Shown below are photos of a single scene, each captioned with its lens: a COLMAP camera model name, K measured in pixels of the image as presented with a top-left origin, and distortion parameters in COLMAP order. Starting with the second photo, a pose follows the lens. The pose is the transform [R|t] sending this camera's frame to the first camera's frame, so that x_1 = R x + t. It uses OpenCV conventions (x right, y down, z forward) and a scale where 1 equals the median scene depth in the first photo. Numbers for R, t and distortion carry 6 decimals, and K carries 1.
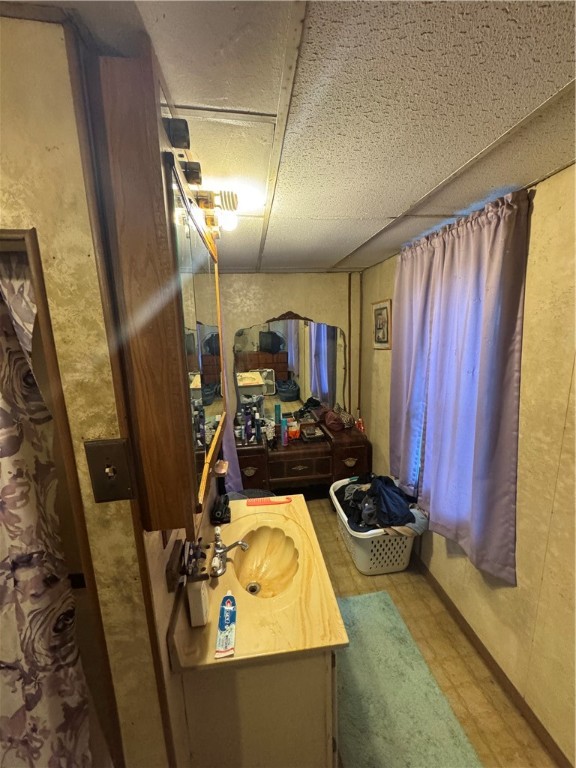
lens RADIAL K [[305.1, 0, 289.4], [0, 305.1, 384.7], [0, 0, 1]] dist [-0.004624, -0.000385]
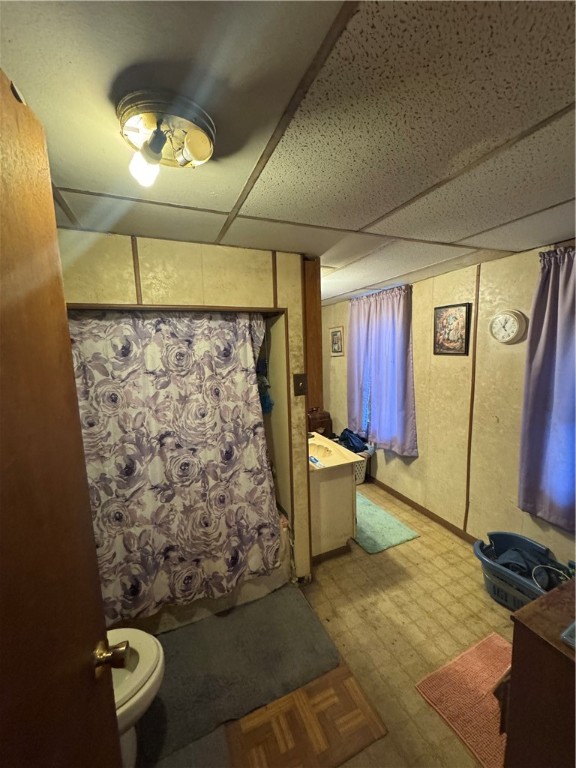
lens RADIAL K [[305.1, 0, 290.4], [0, 305.1, 385.9], [0, 0, 1]] dist [-0.004624, -0.000385]
pose [[0.962786, -0.035117, 0.267973, -0.622596], [0.051375, 0.997224, -0.053899, 0.189186], [-0.265337, 0.065661, 0.961917, -0.788856]]
